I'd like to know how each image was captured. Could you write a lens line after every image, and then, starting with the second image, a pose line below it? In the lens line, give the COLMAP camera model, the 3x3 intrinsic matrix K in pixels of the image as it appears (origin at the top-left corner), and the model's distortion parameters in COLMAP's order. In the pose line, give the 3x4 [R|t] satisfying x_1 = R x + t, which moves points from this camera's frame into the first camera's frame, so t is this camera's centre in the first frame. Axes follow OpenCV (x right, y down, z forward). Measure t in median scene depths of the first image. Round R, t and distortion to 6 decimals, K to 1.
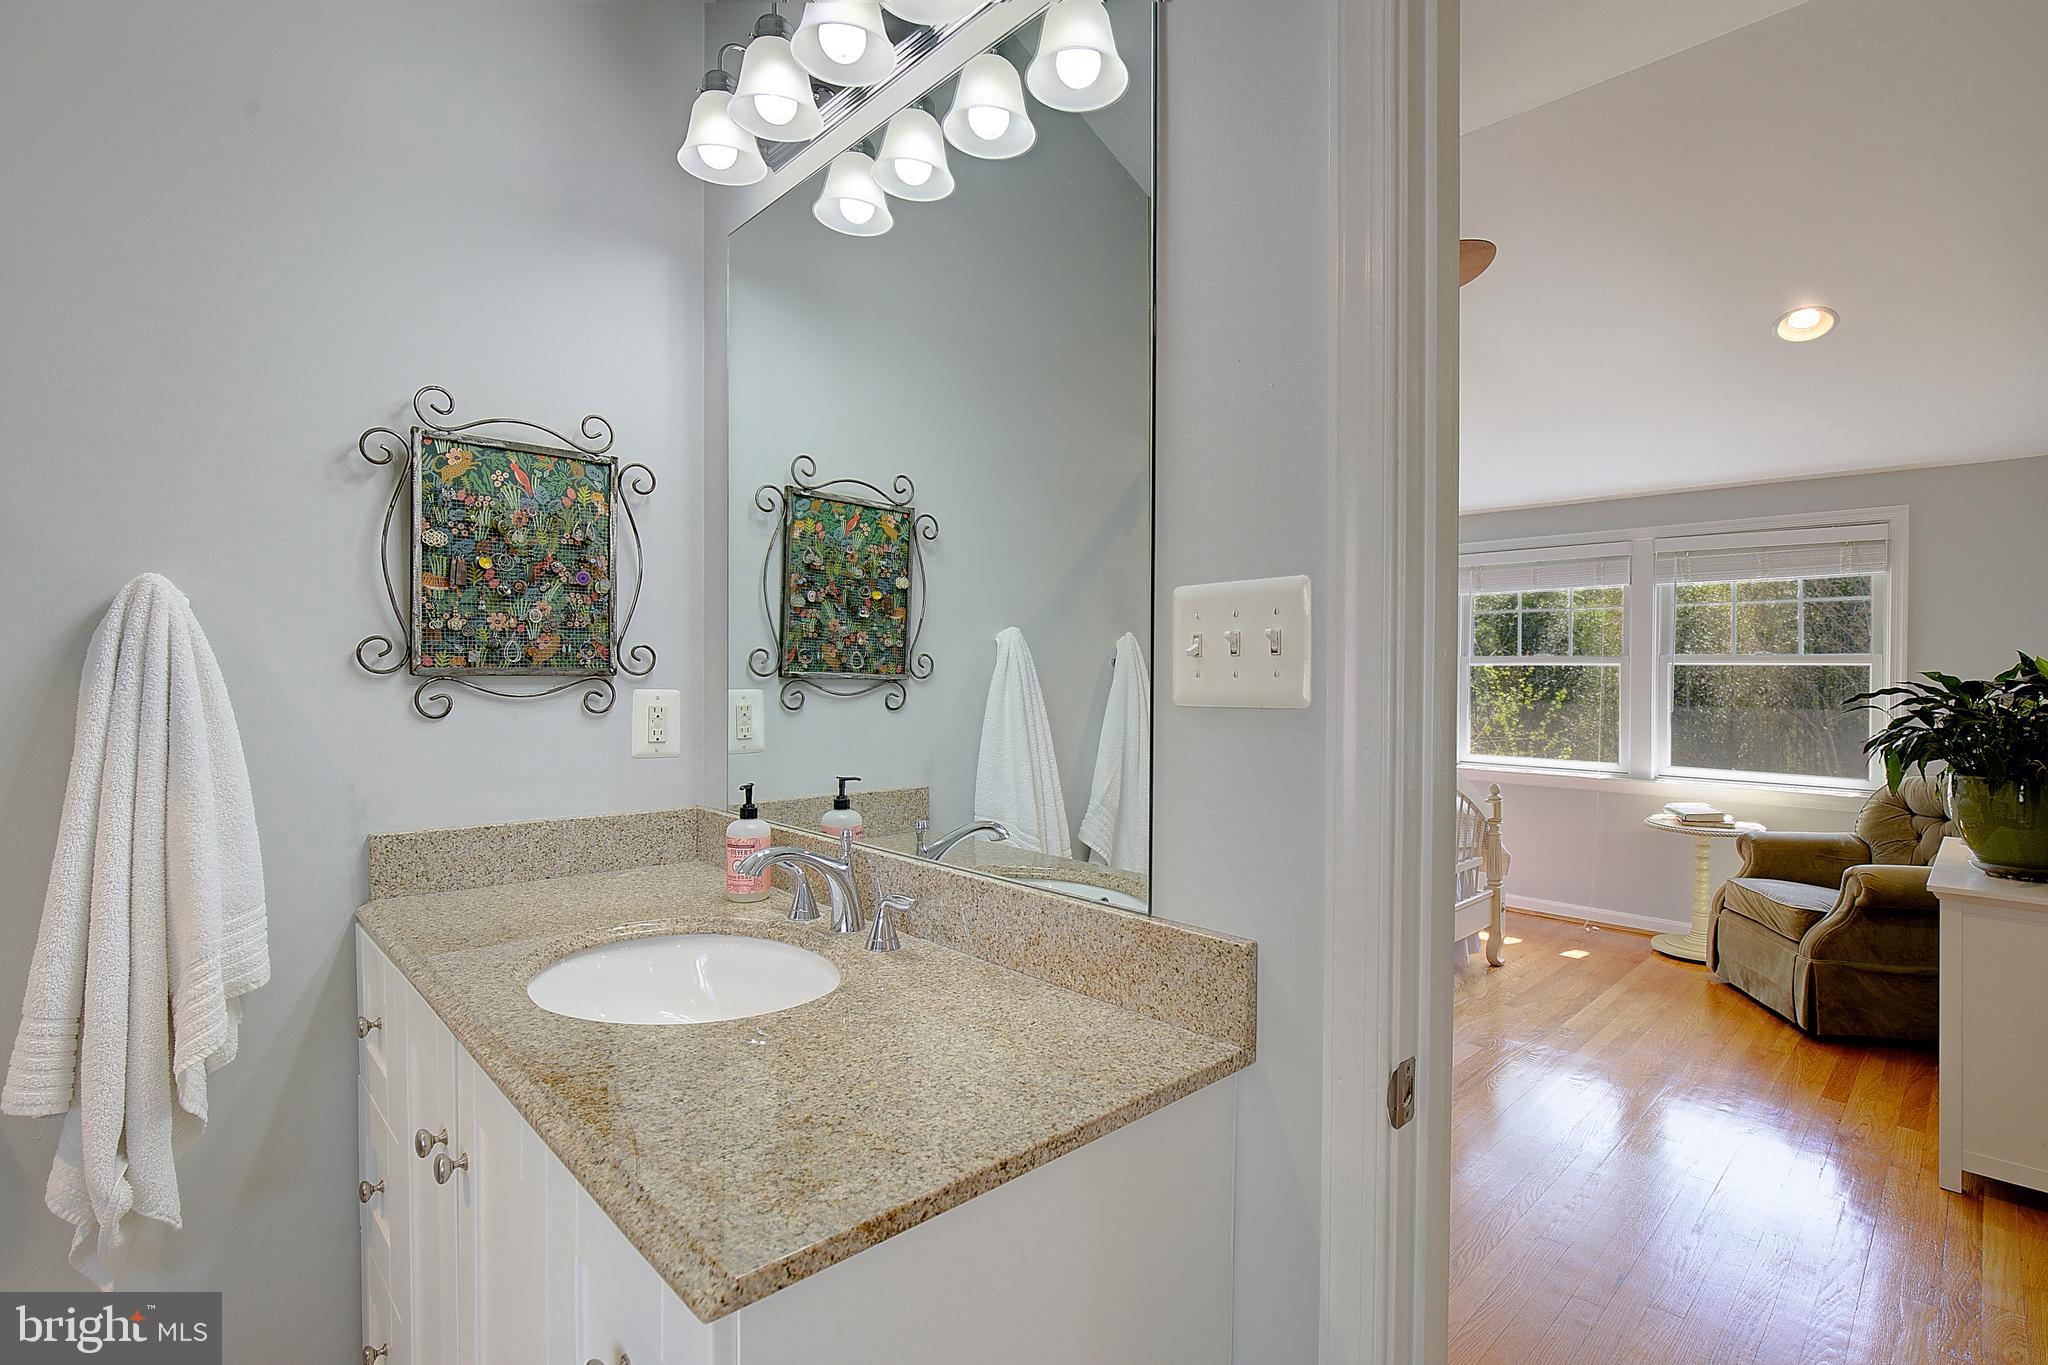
lens RADIAL K [[940.0, 0, 1014.9], [0, 940.0, 669.3], [0, 0, 1]] dist [-0.022207, 0.002669]
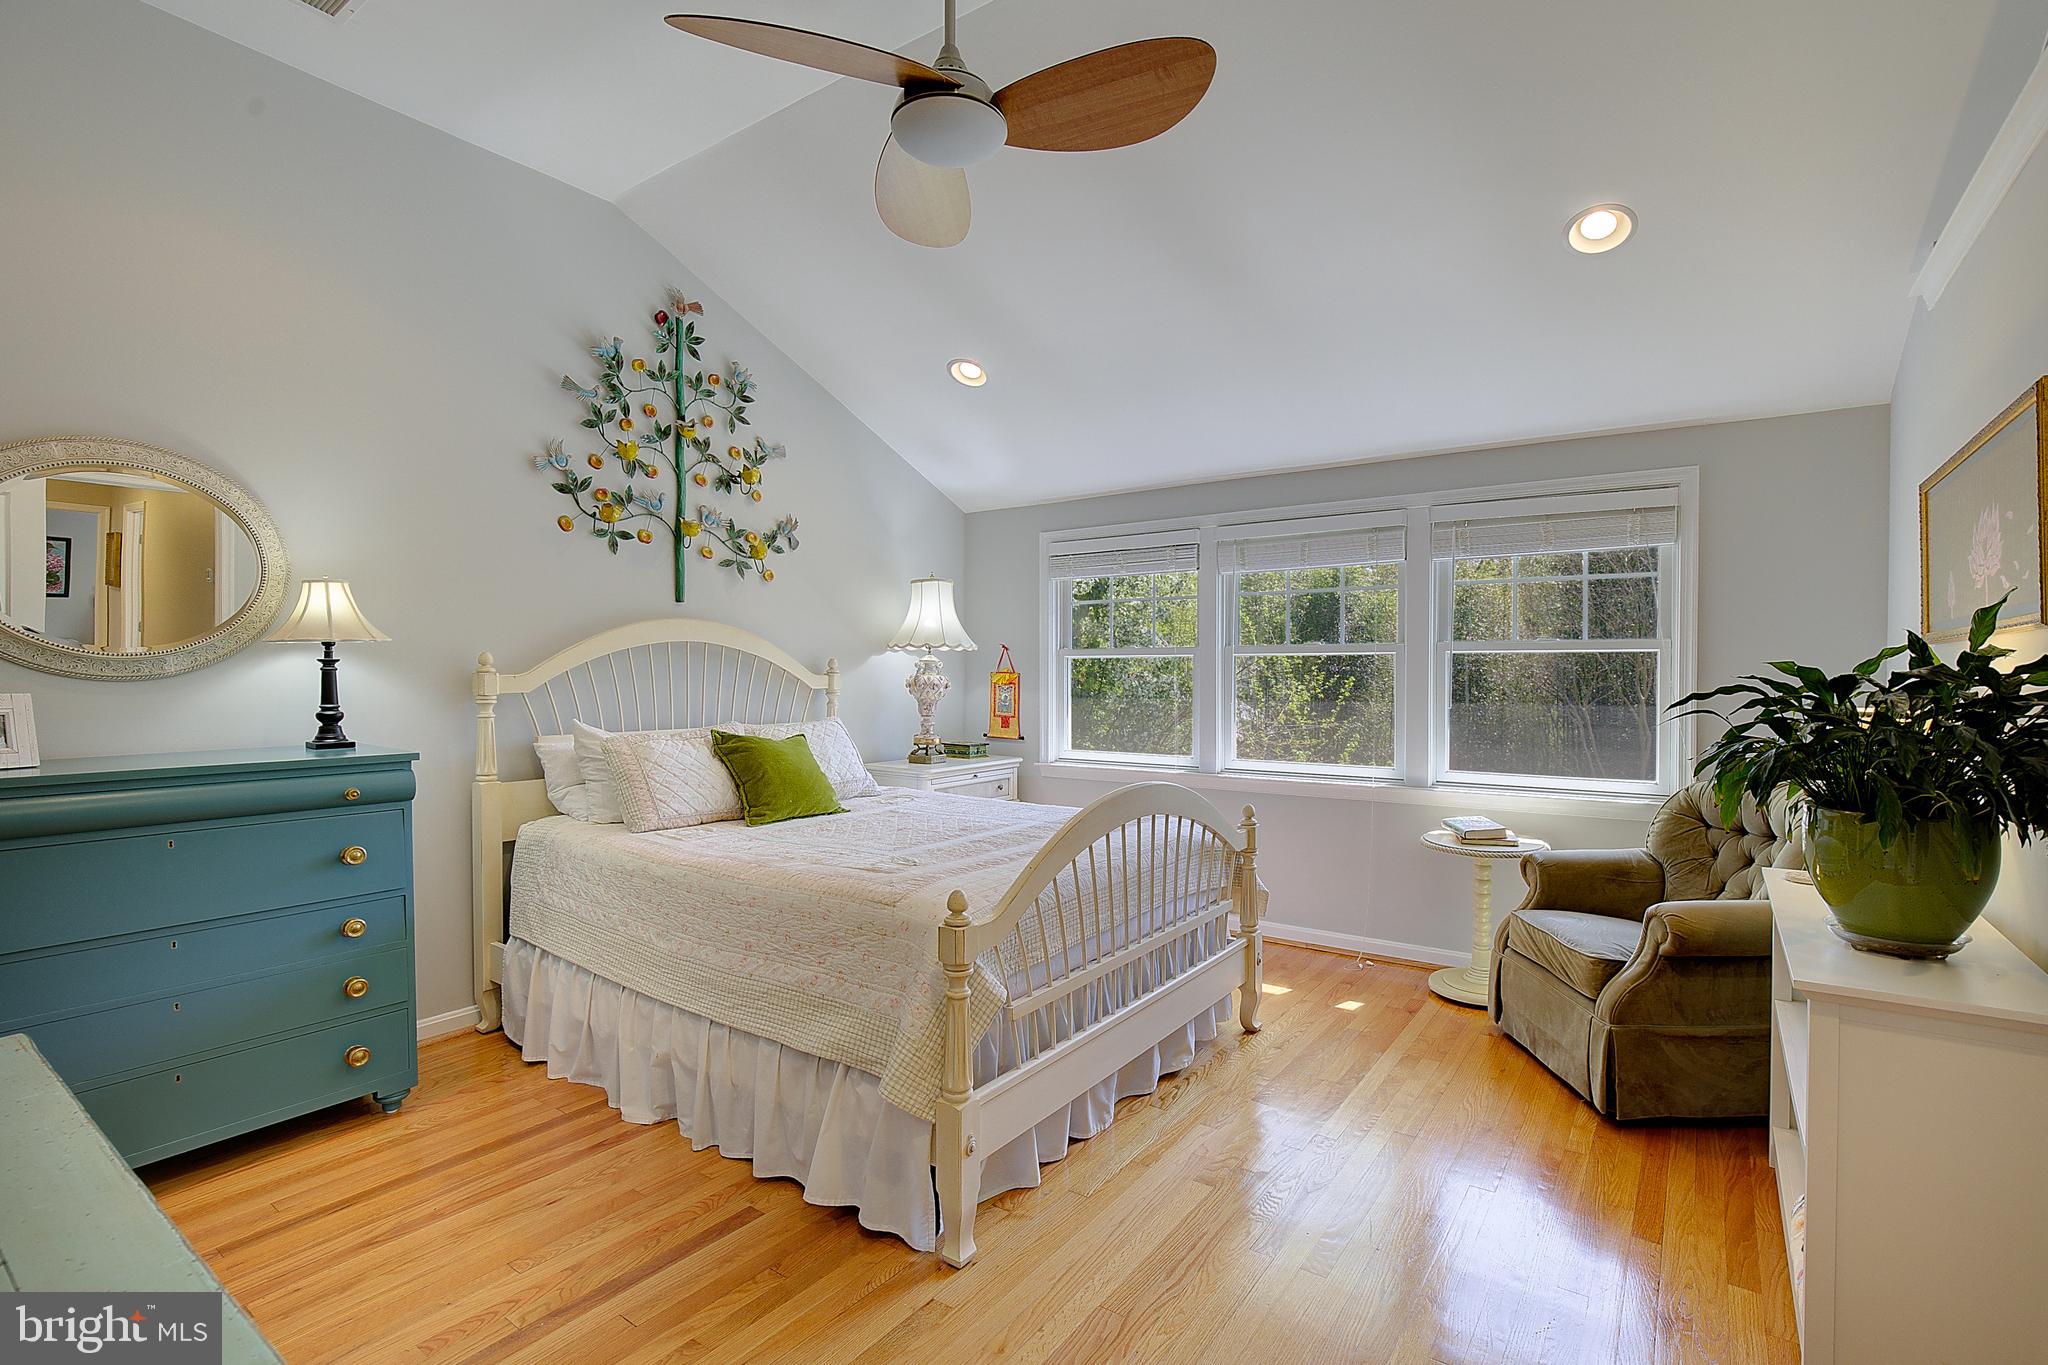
lens RADIAL K [[940.0, 0, 1026.9], [0, 940.0, 681.5], [0, 0, 1]] dist [-0.022207, 0.002669]
pose [[0.982002, -0.015077, 0.188267, 0.188630], [0.010919, 0.999673, 0.023101, -0.003021], [-0.188554, -0.020630, 0.981846, 0.266039]]
